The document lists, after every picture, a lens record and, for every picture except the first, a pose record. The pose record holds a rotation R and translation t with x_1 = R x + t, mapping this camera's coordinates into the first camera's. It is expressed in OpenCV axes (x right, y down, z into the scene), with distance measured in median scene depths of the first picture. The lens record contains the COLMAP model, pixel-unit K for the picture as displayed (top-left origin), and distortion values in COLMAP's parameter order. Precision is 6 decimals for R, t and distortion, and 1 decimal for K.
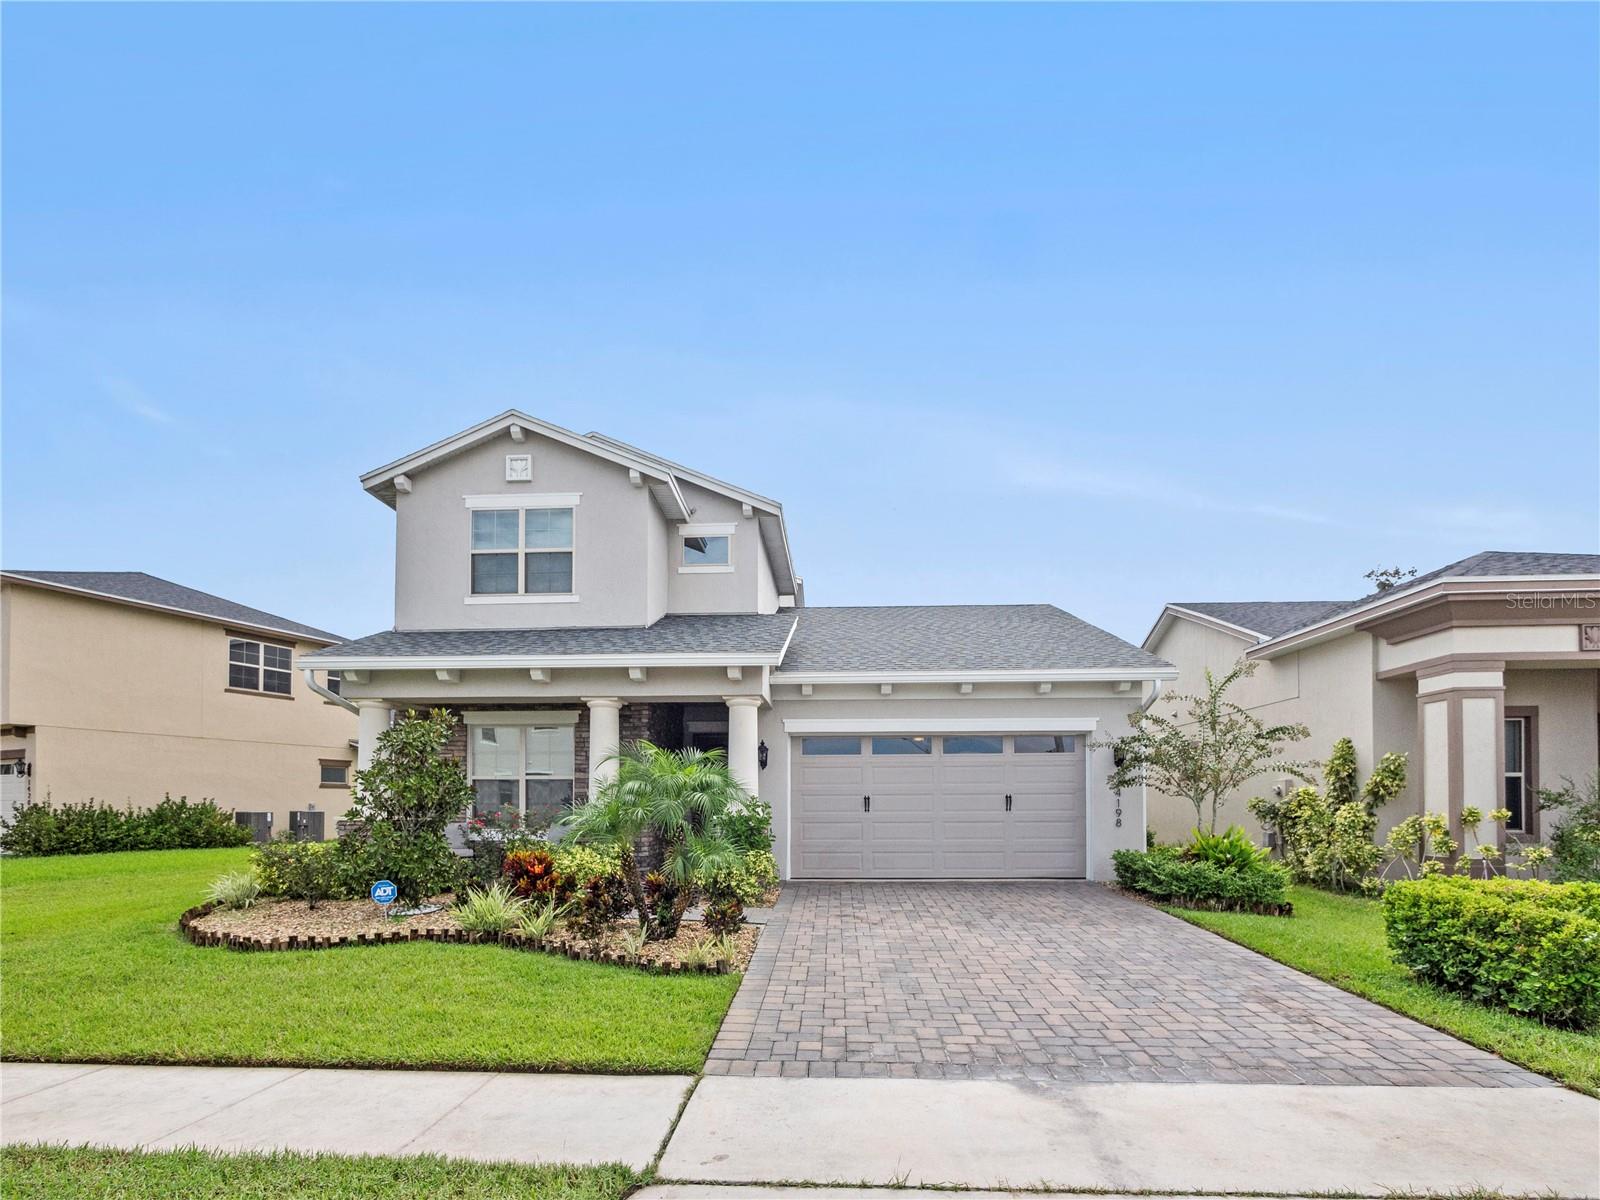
lens RADIAL K [[693.6, 0, 798.7], [0, 693.6, 624.1], [0, 0, 1]] dist [-0.003513, 0.000608]
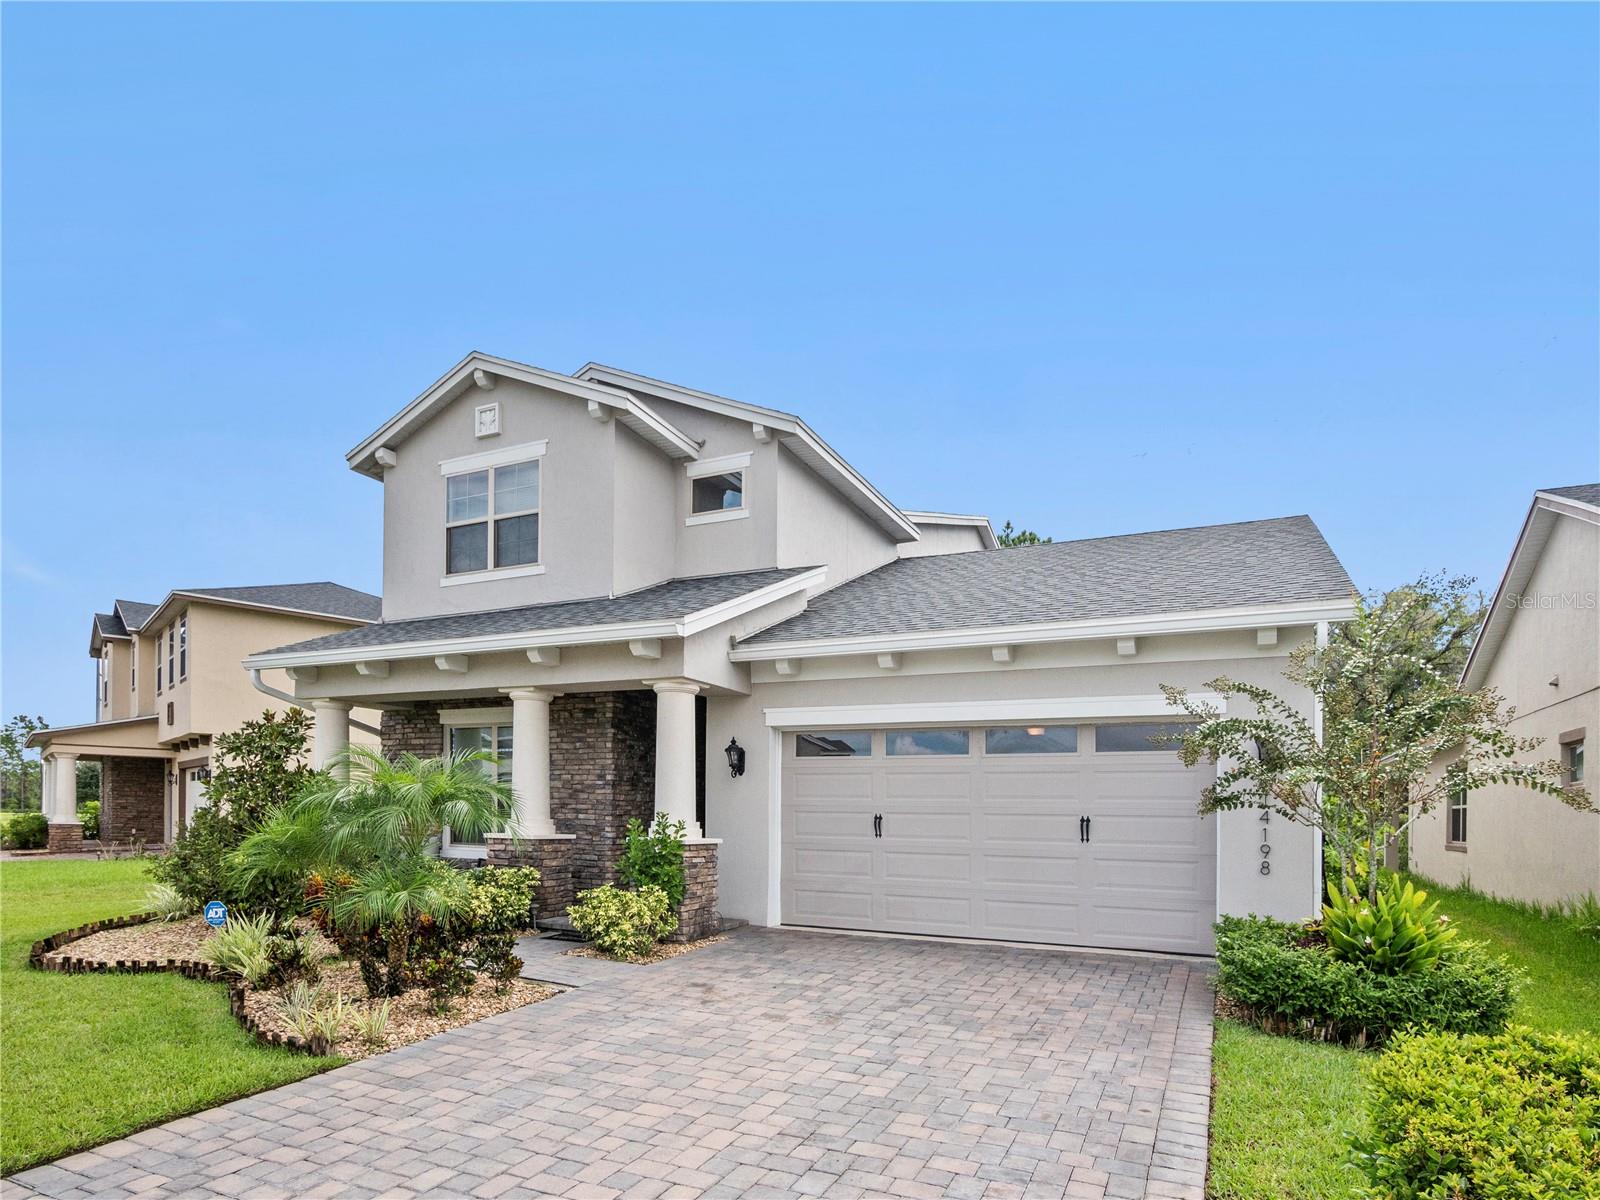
lens RADIAL K [[856.8, 0, 804.0], [0, 856.8, 624.5], [0, 0, 1]] dist [0.001947, 0.000312]
pose [[0.929181, -0.062343, -0.364331, 0.347192], [0.074843, 0.996989, 0.020277, 0.032643], [0.361970, -0.046109, 0.931049, 0.171812]]
